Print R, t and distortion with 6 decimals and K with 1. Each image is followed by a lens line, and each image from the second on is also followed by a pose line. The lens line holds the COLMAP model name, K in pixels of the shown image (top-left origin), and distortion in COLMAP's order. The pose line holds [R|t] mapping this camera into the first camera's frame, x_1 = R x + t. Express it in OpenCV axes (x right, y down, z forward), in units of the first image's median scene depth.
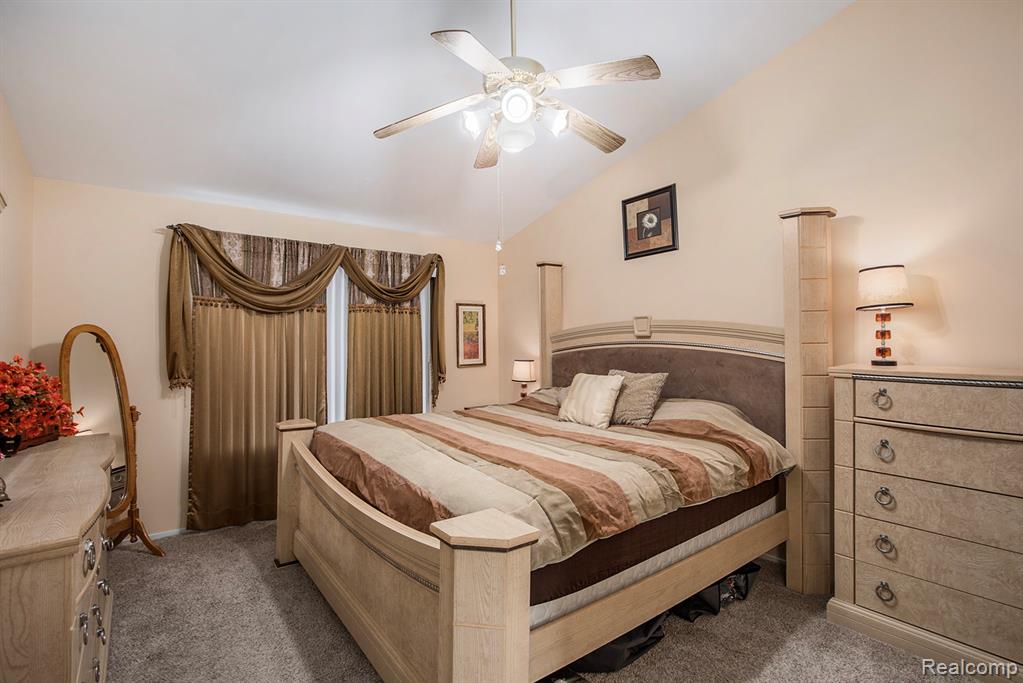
lens RADIAL K [[477.1, 0, 508.7], [0, 477.1, 339.9], [0, 0, 1]] dist [-0.022808, 0.003127]
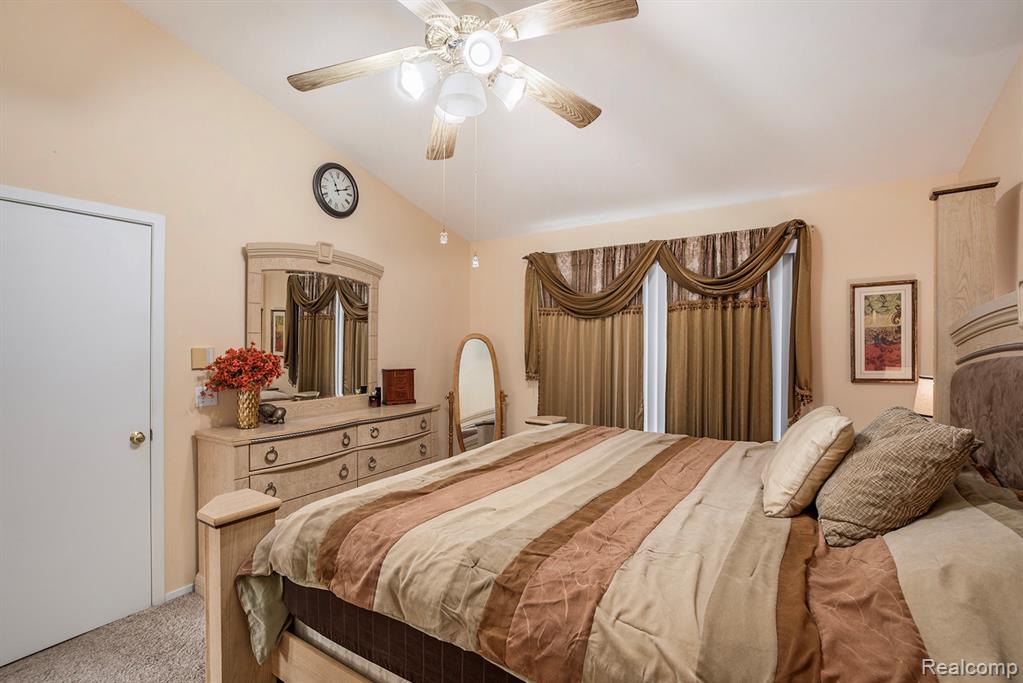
lens RADIAL K [[477.1, 0, 501.1], [0, 477.1, 342.4], [0, 0, 1]] dist [-0.022808, 0.003127]
pose [[0.326474, -0.004452, -0.945196, 0.409844], [0.009698, 0.999952, -0.001360, -0.001170], [0.945156, -0.008722, 0.326501, 0.394102]]
